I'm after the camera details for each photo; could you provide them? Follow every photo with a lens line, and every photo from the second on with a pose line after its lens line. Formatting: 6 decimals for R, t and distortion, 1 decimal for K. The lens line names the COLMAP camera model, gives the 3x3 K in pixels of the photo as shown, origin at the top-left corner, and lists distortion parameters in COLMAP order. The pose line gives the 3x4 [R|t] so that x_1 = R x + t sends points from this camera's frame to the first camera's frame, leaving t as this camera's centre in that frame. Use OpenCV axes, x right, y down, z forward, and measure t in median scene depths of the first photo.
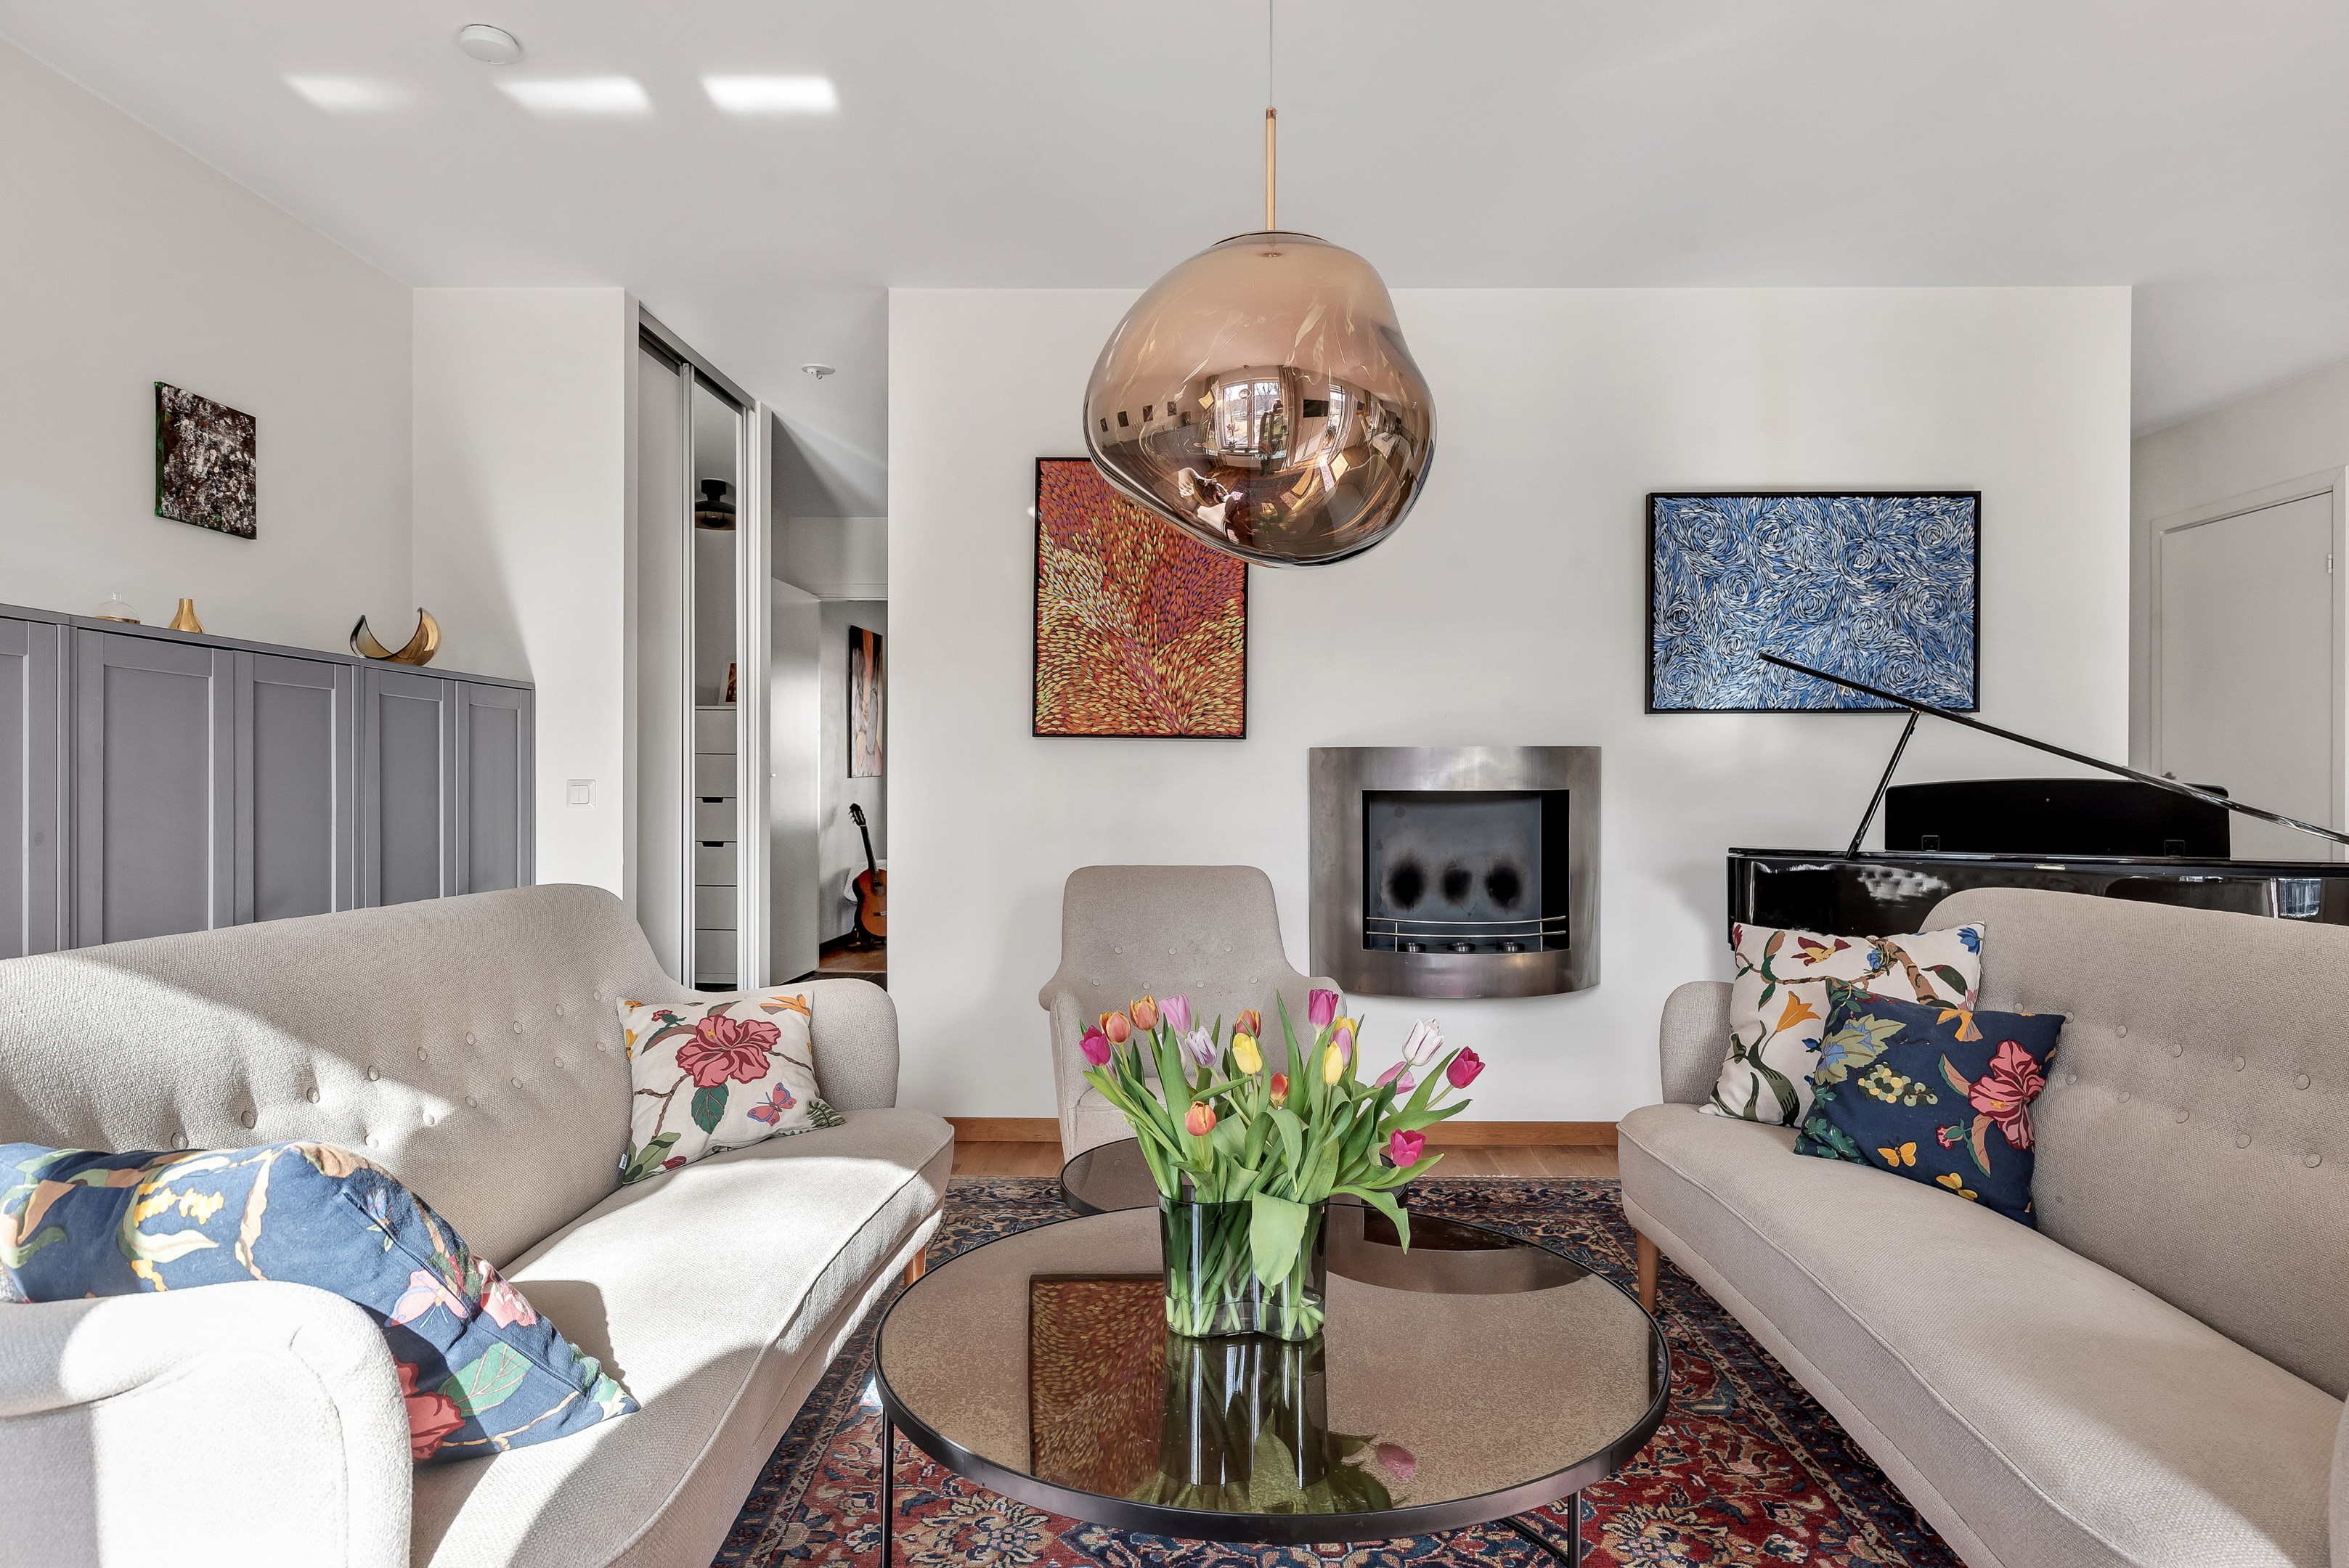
lens RADIAL K [[1365.6, 0, 1193.0], [0, 1365.6, 790.0], [0, 0, 1]] dist [-0.005612, -0.000042]
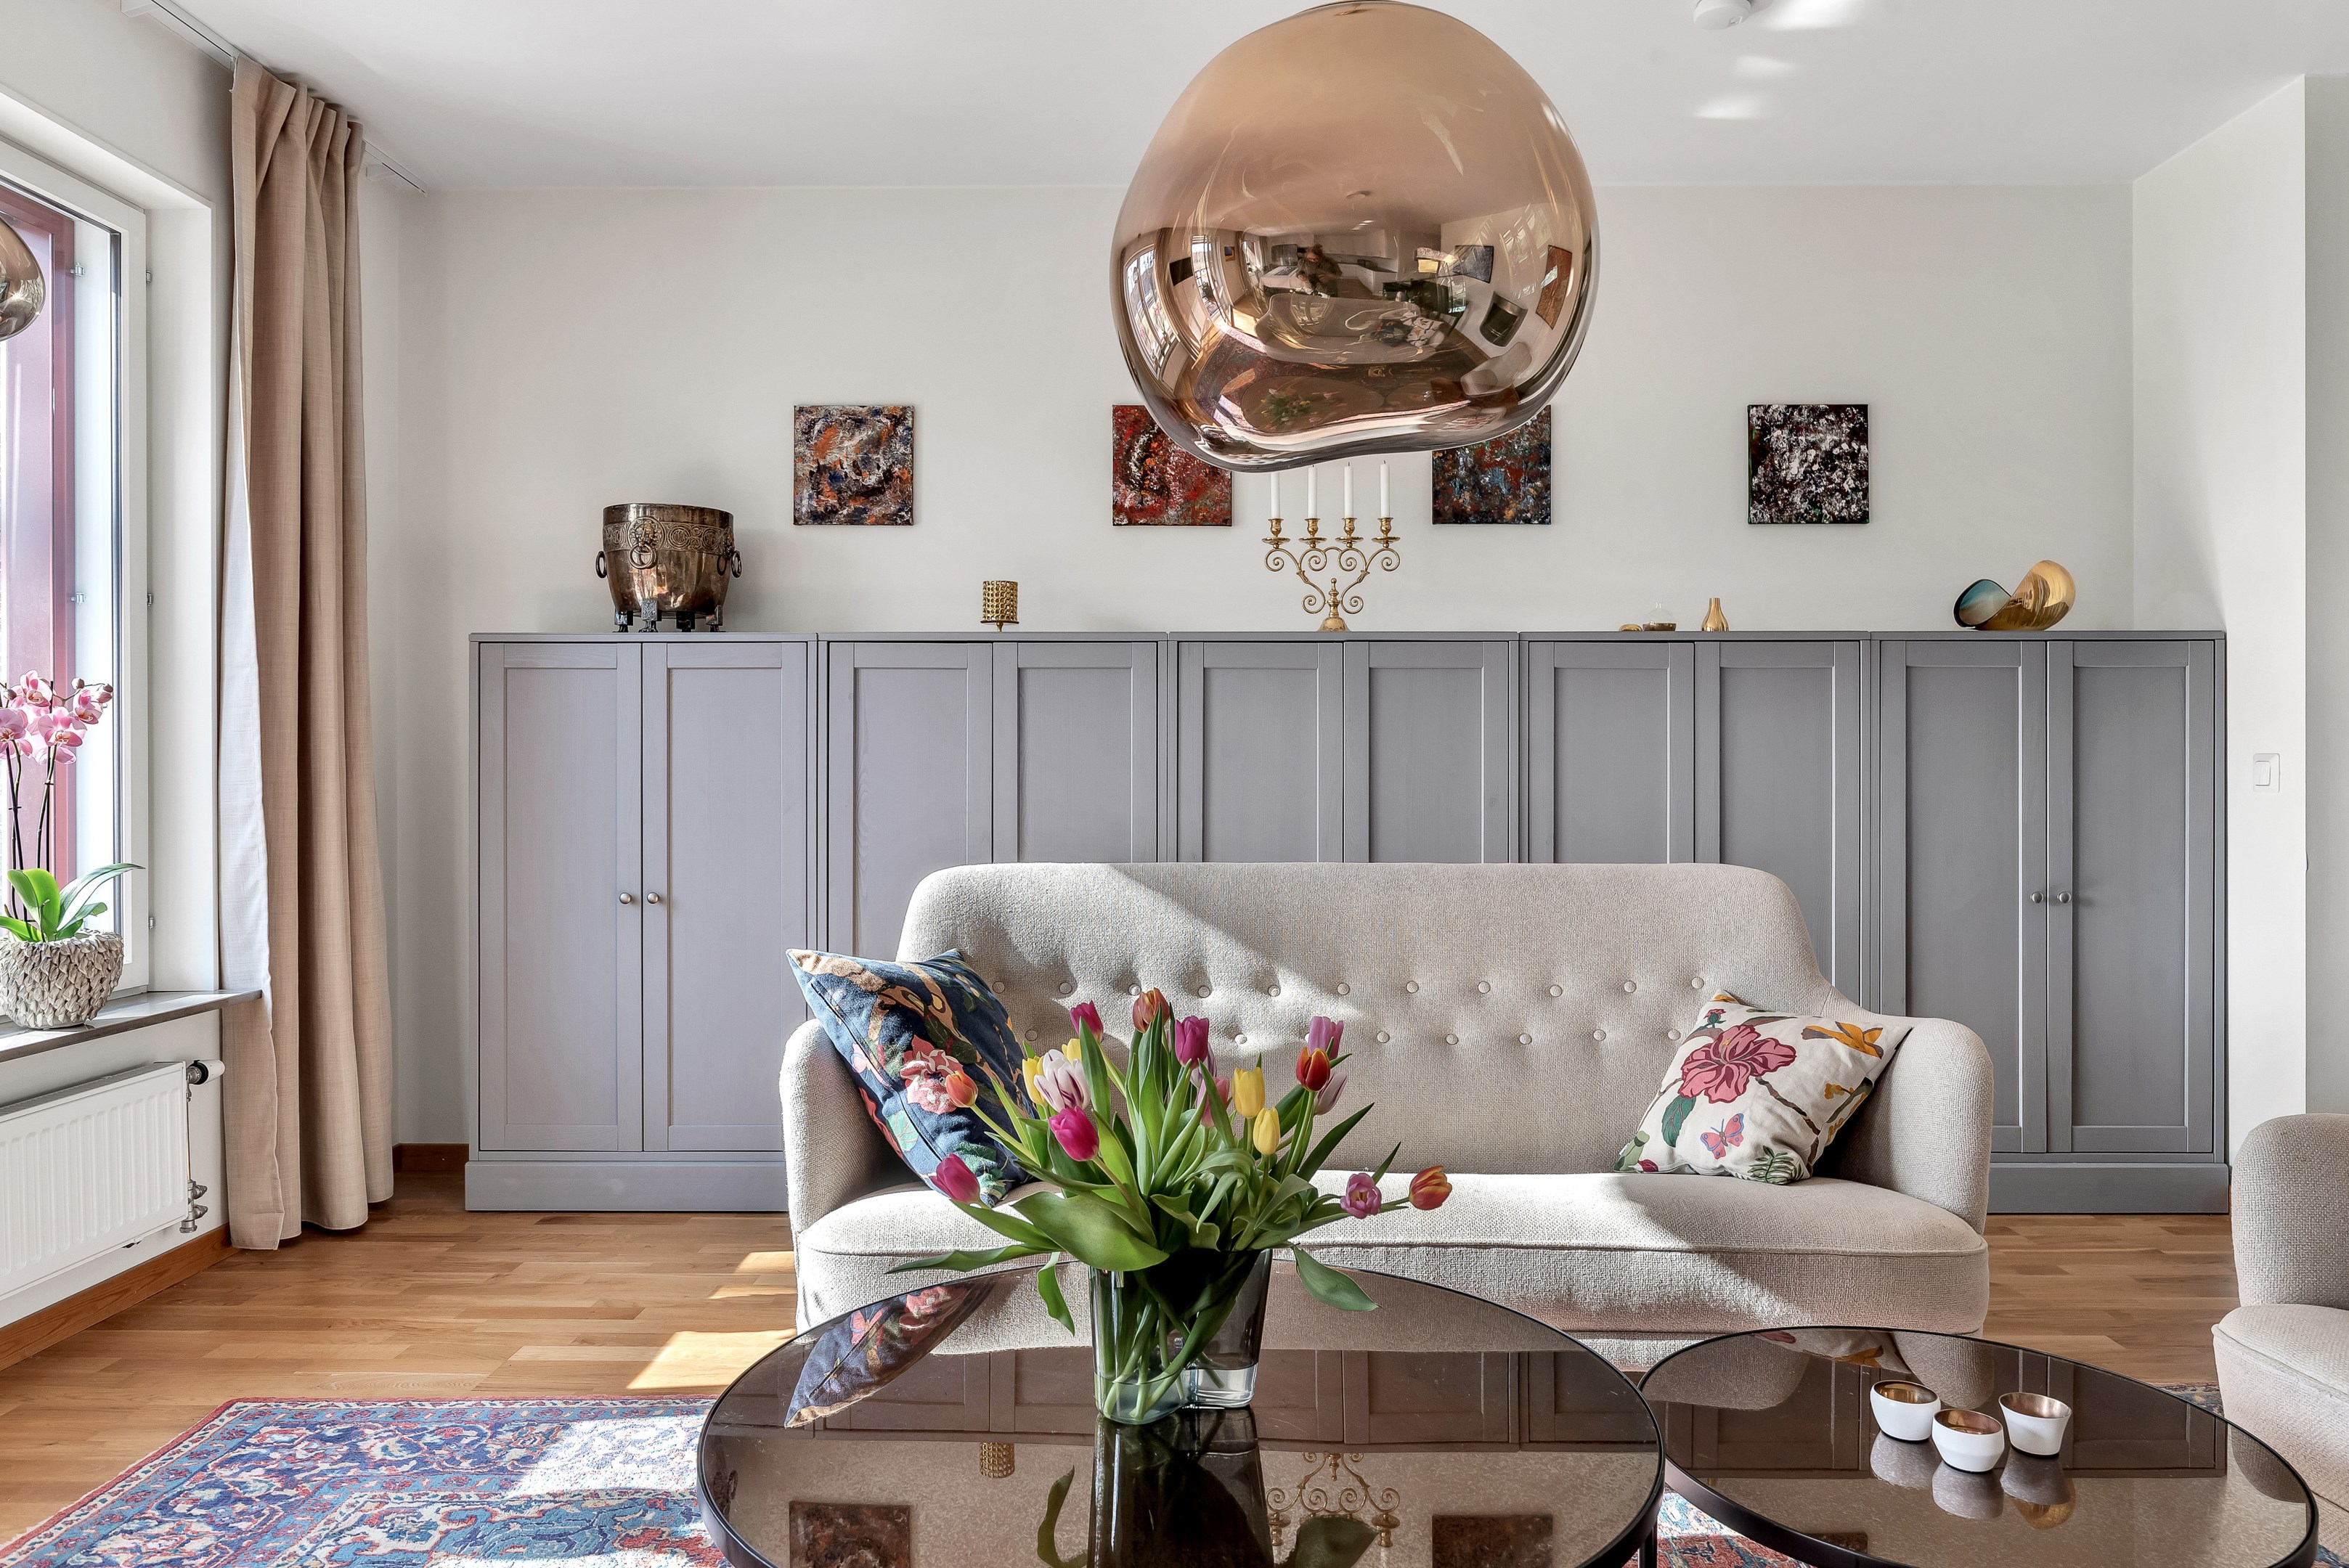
lens RADIAL K [[1608.3, 0, 1247.6], [0, 1608.3, 767.4], [0, 0, 1]] dist [-0.009794, 0.007176]
pose [[0.018573, -0.002523, -0.999824, 0.522431], [-0.002043, 0.999995, -0.002562, 0.003958], [0.999825, 0.002090, 0.018568, 0.522303]]
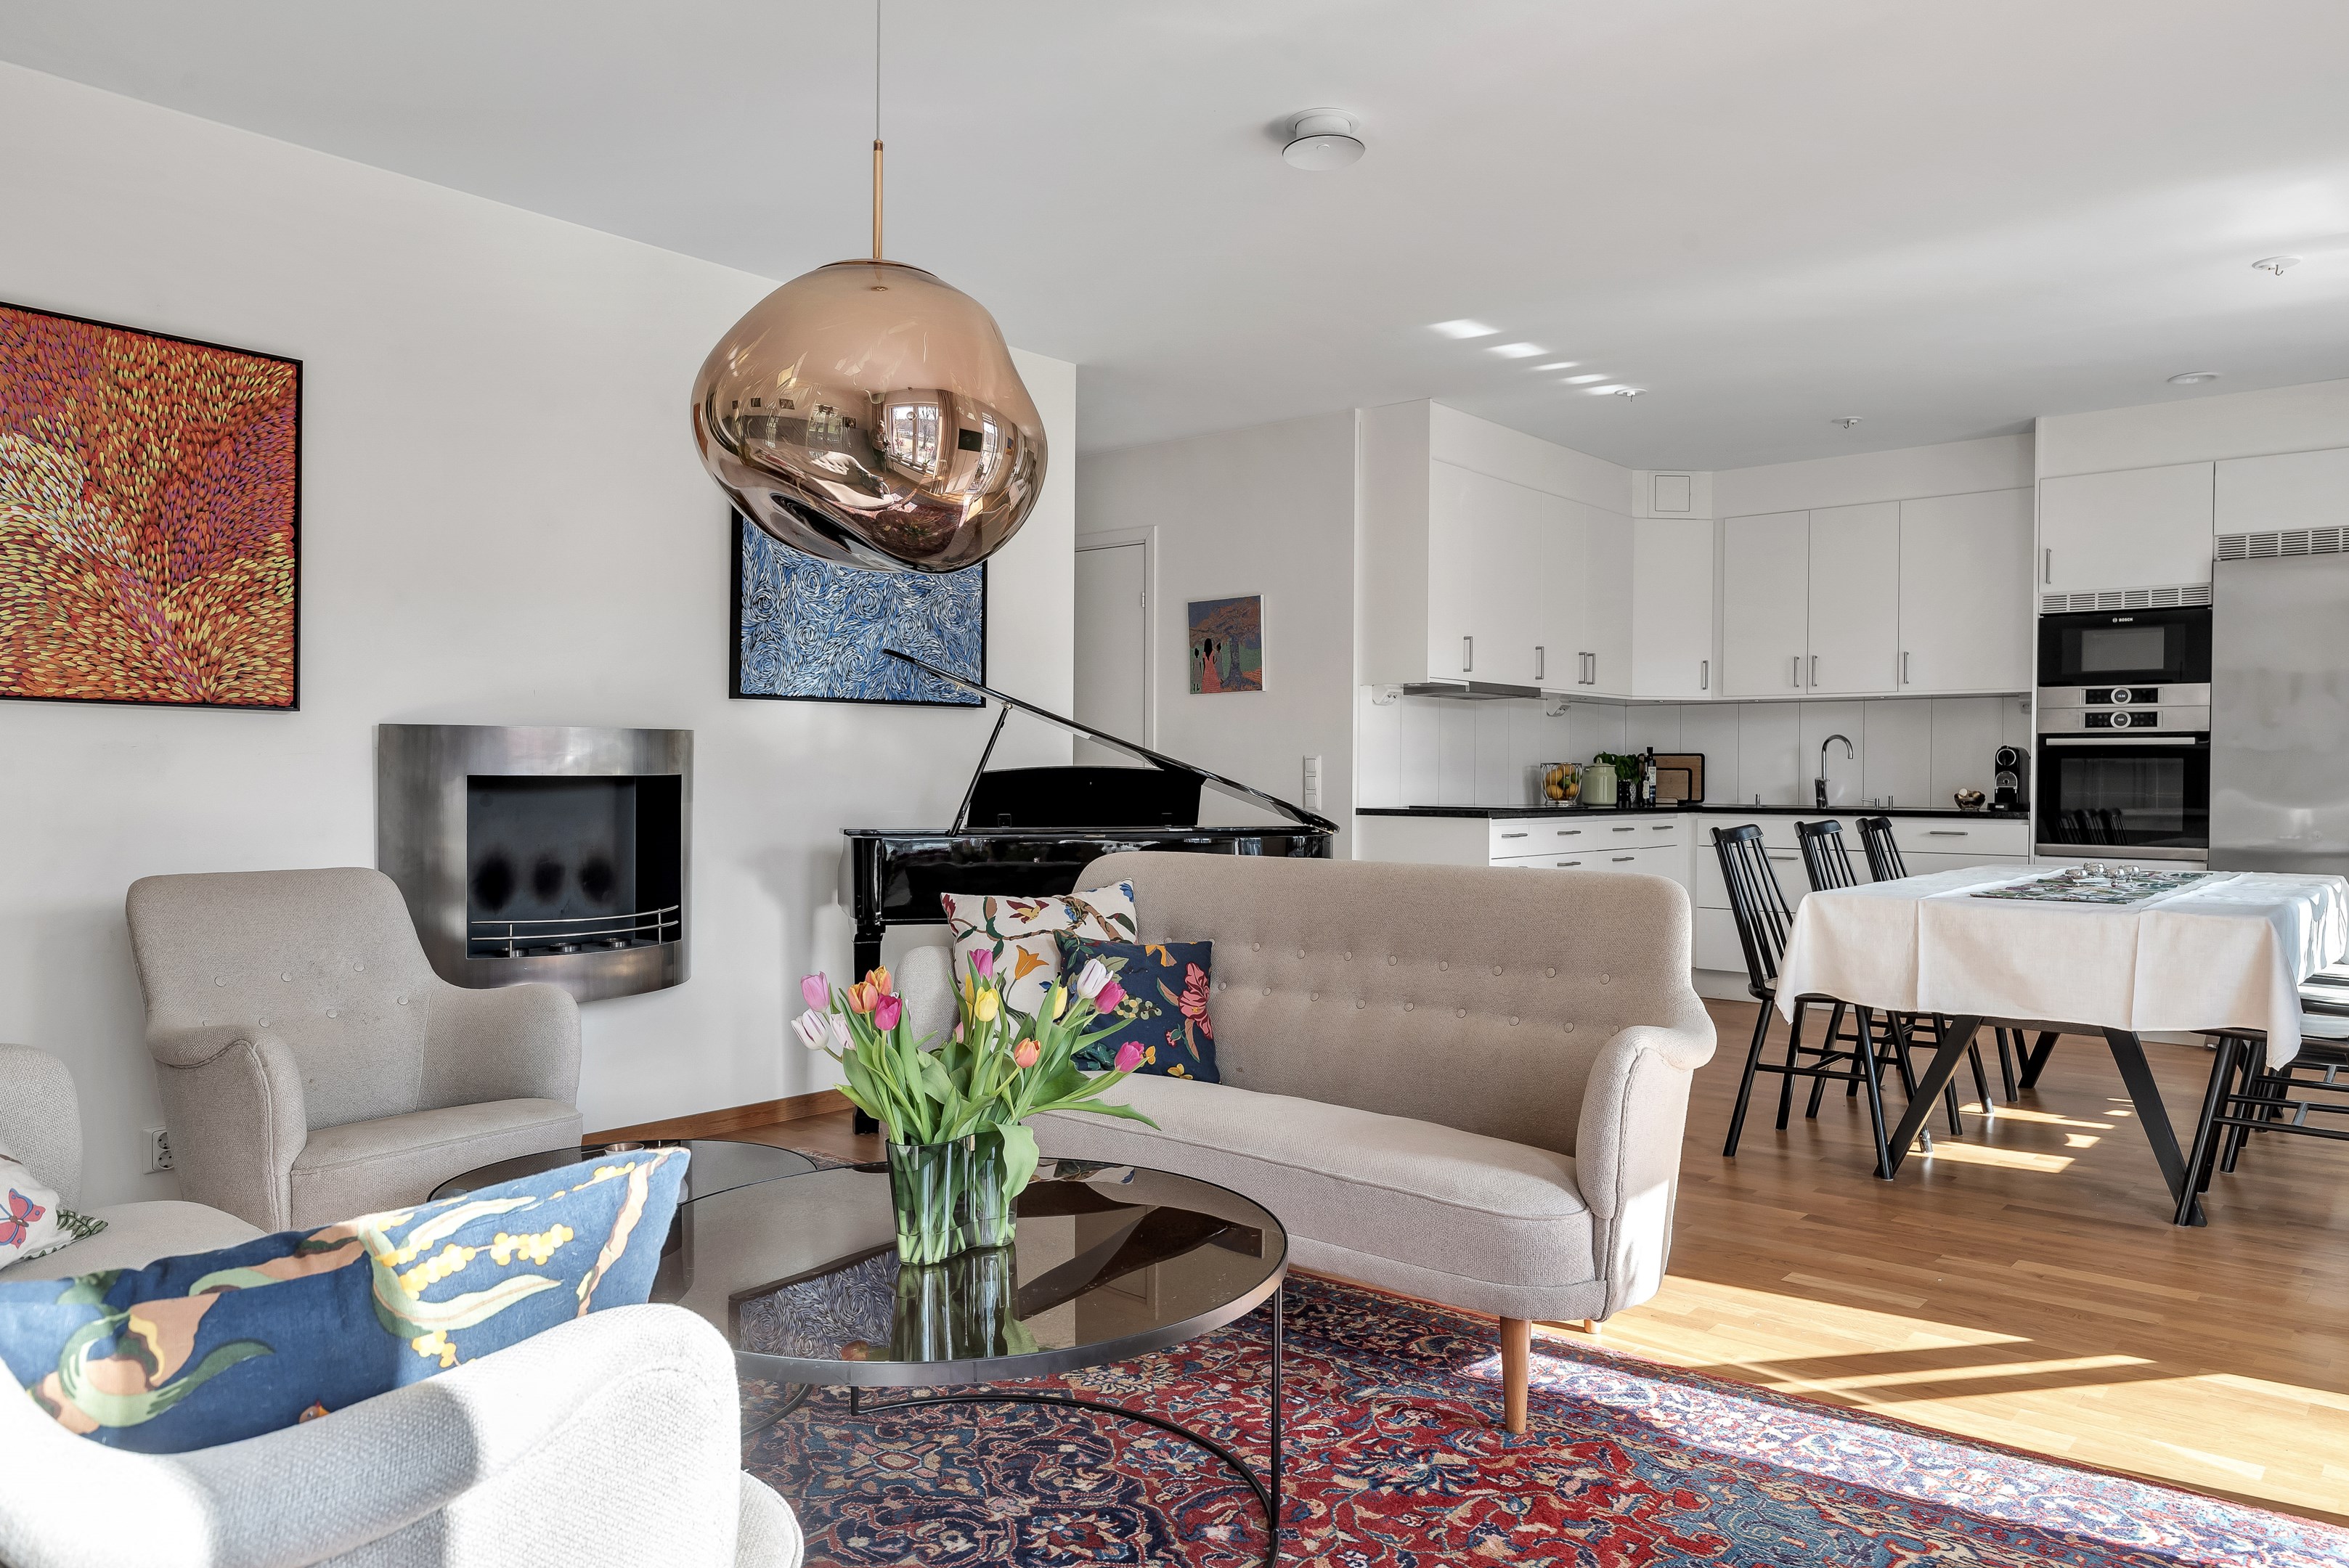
lens RADIAL K [[1608.3, 0, 1185.3], [0, 1608.3, 789.3], [0, 0, 1]] dist [-0.009794, 0.007176]
pose [[0.632246, -0.006570, 0.774740, -0.430116], [-0.000339, 0.999962, 0.008757, 0.000075], [-0.774768, -0.005799, 0.632220, 0.005070]]
